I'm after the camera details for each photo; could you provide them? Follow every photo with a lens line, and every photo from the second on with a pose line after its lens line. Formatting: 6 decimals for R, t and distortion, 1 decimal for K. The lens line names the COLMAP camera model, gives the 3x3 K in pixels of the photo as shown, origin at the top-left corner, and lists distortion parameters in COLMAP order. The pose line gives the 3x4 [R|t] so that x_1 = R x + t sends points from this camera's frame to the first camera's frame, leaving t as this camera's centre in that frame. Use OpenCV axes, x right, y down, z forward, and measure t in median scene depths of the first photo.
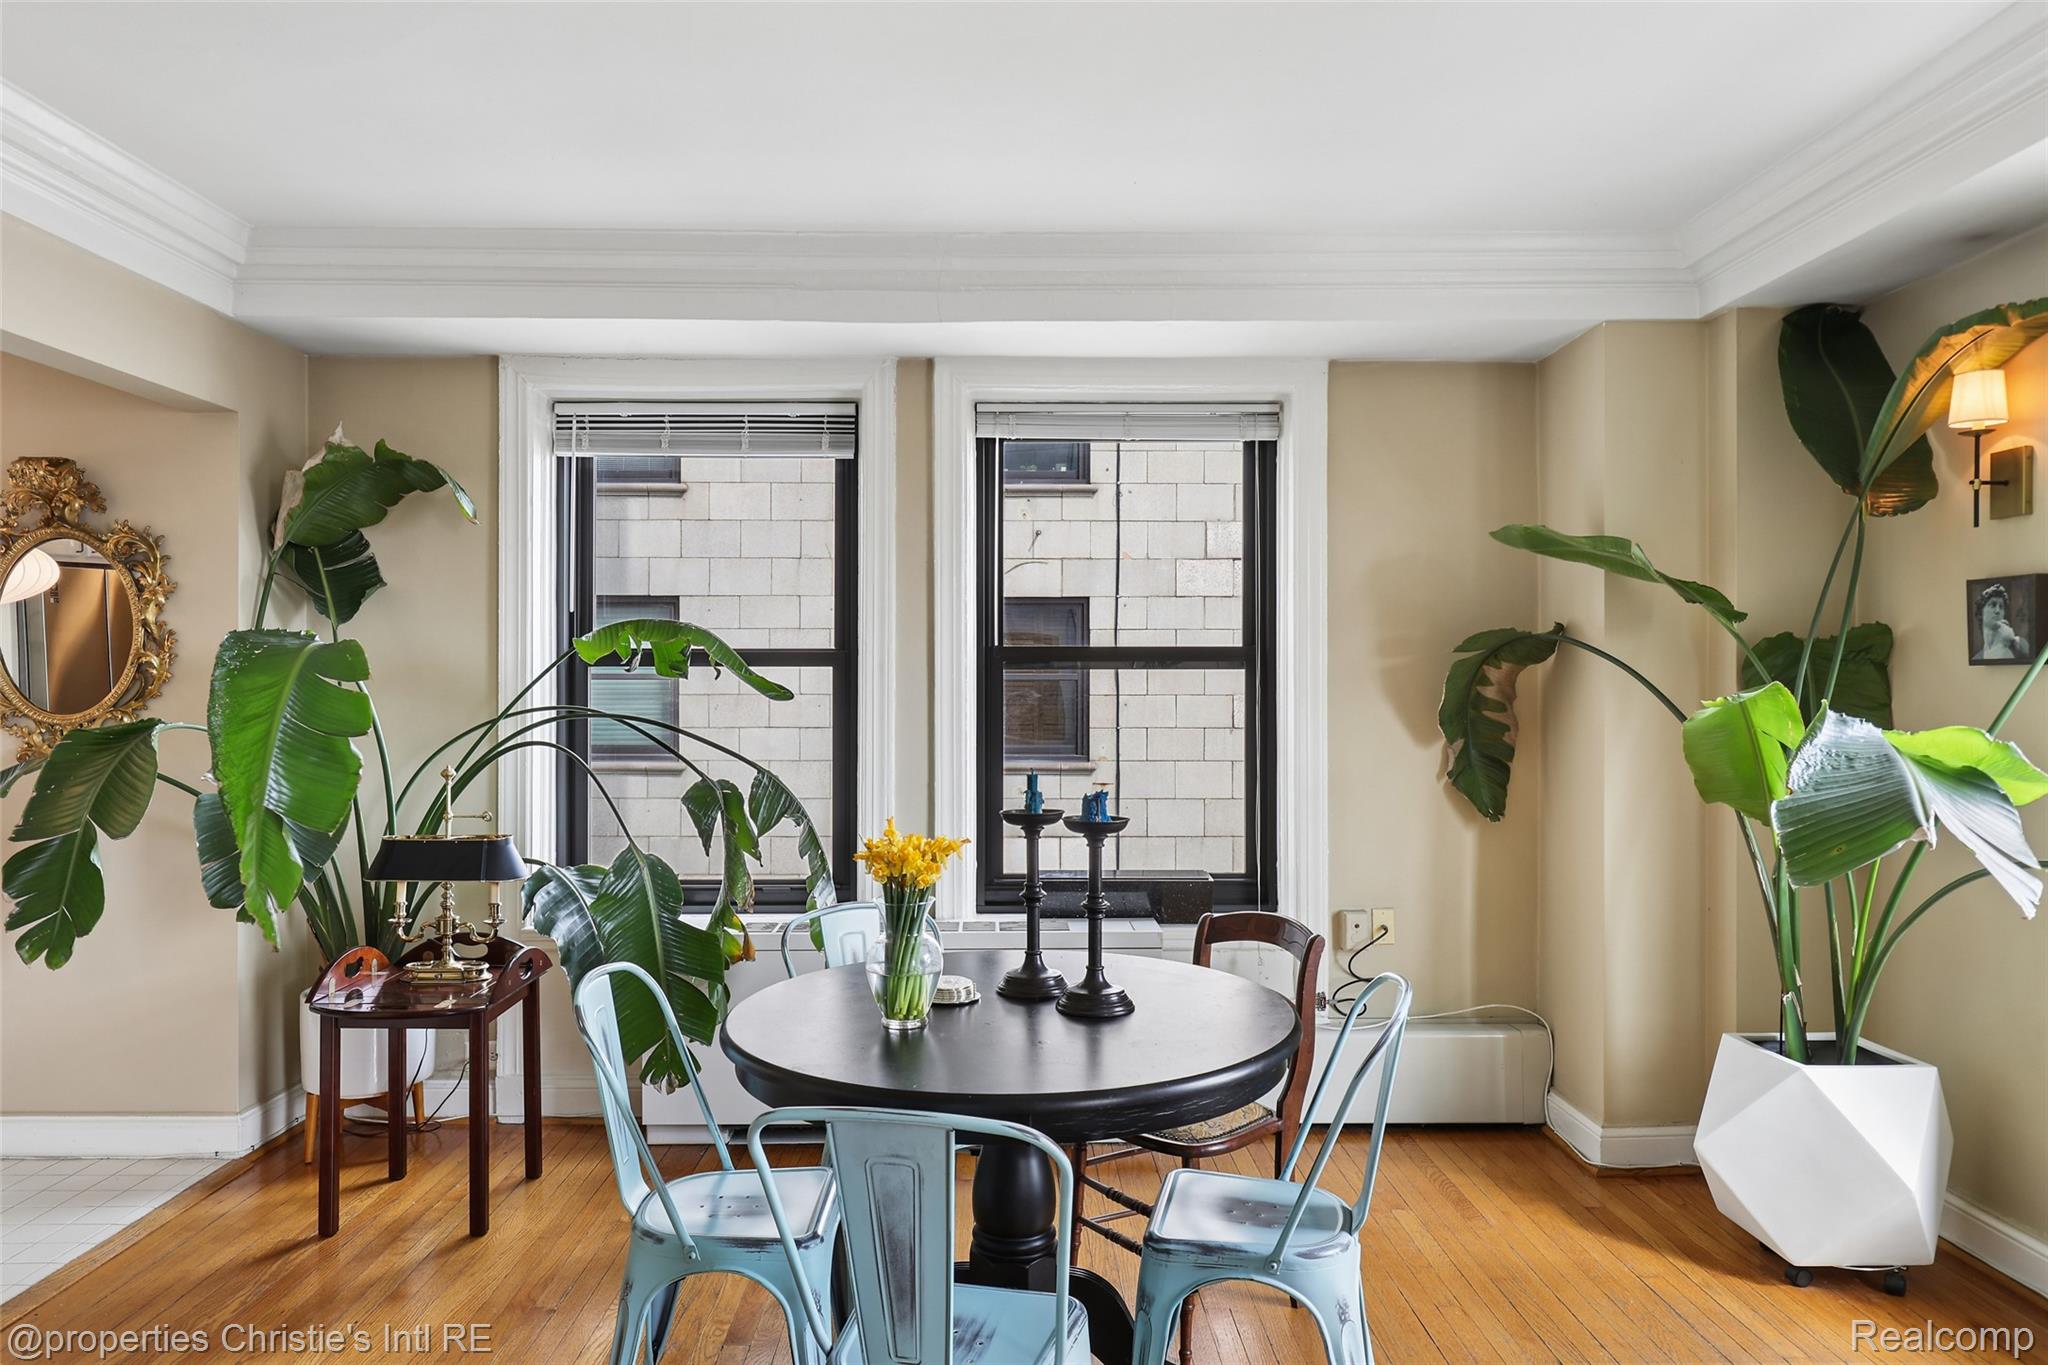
lens RADIAL K [[1303.6, 0, 1014.4], [0, 1303.6, 686.8], [0, 0, 1]] dist [-0.006938, 0.000376]
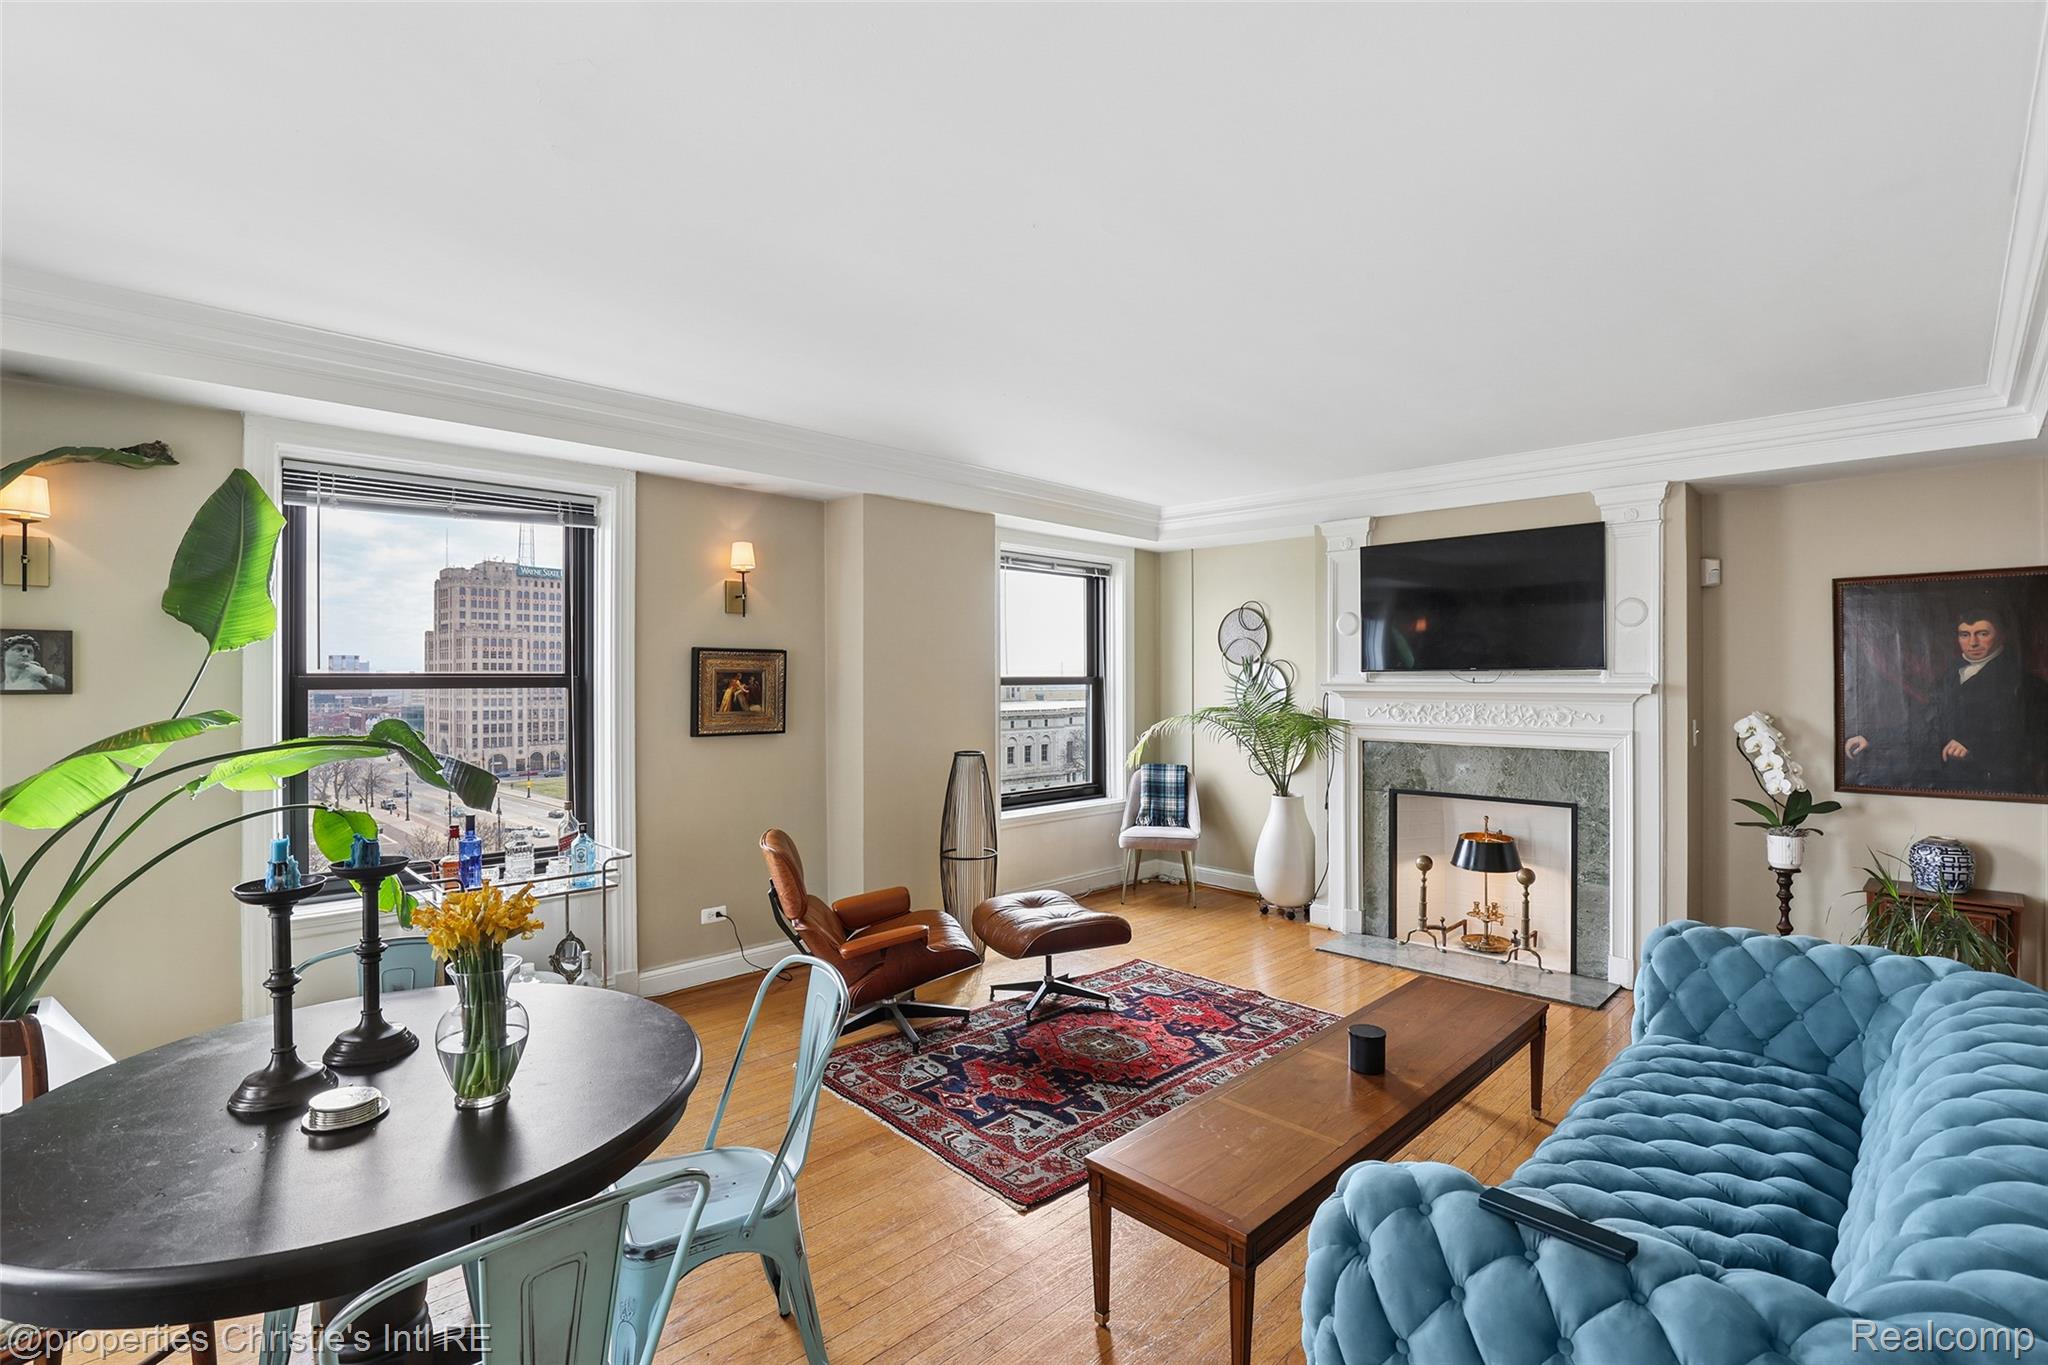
lens RADIAL K [[943.8, 0, 1024.6], [0, 943.8, 683.9], [0, 0, 1]] dist [-0.032109, 0.005850]
pose [[-0.700228, -0.002961, 0.713913, -0.518216], [0.001700, 0.999982, 0.005816, -0.025211], [-0.713917, 0.005286, -0.700210, 0.740940]]
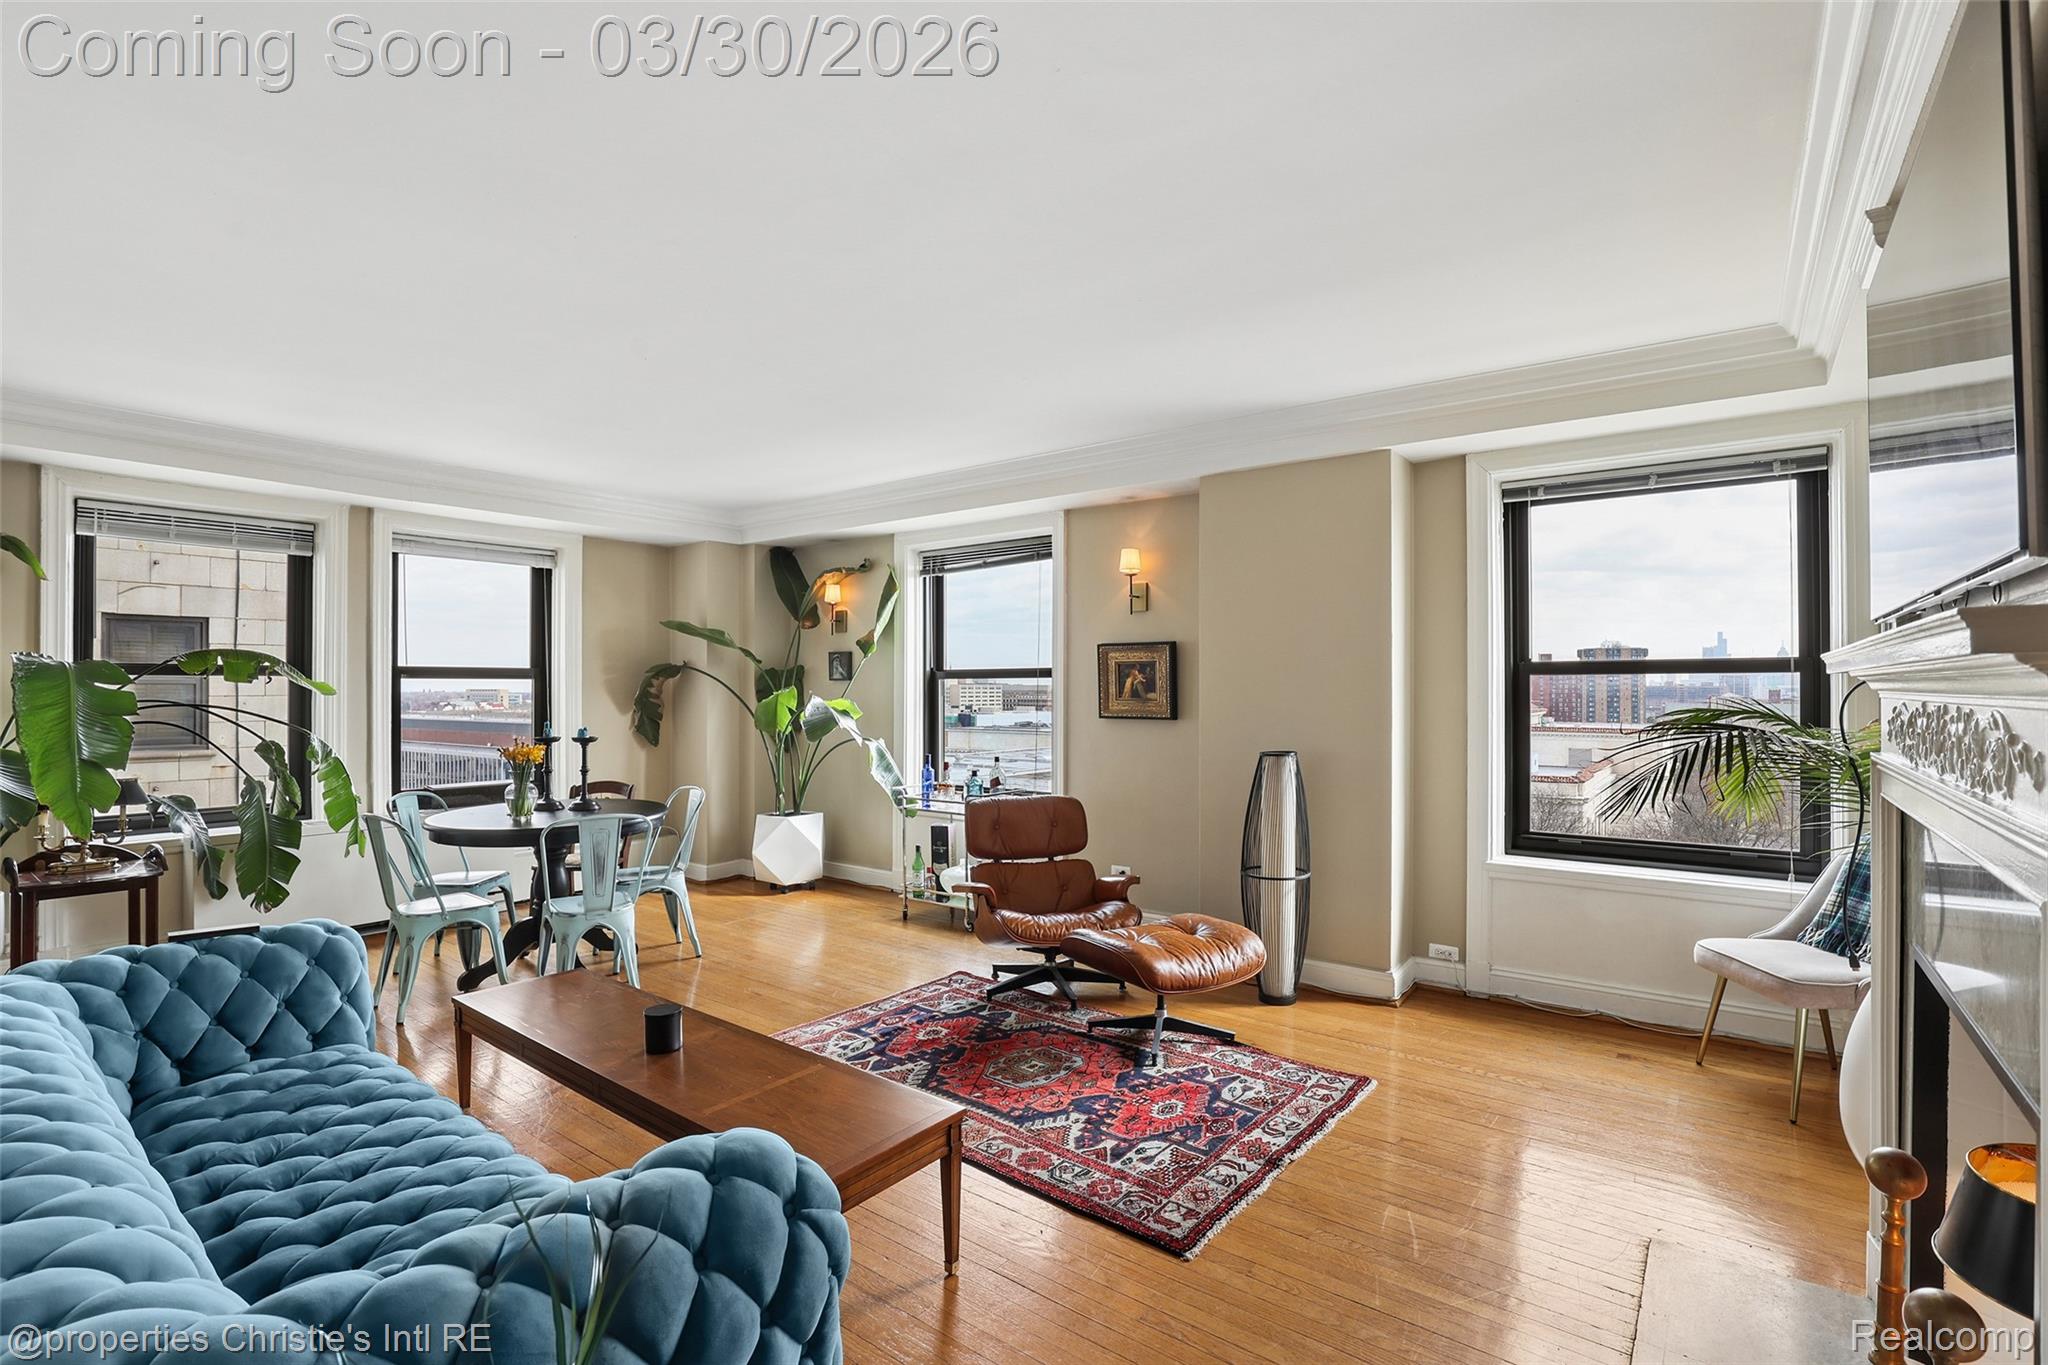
lens RADIAL K [[943.8, 0, 1018.6], [0, 943.8, 684.2], [0, 0, 1]] dist [-0.032109, 0.005850]
pose [[0.620377, 0.003117, 0.784297, -0.578912], [0.002054, 0.999982, -0.005600, 0.003871], [-0.784301, 0.005085, 0.620360, -0.573086]]
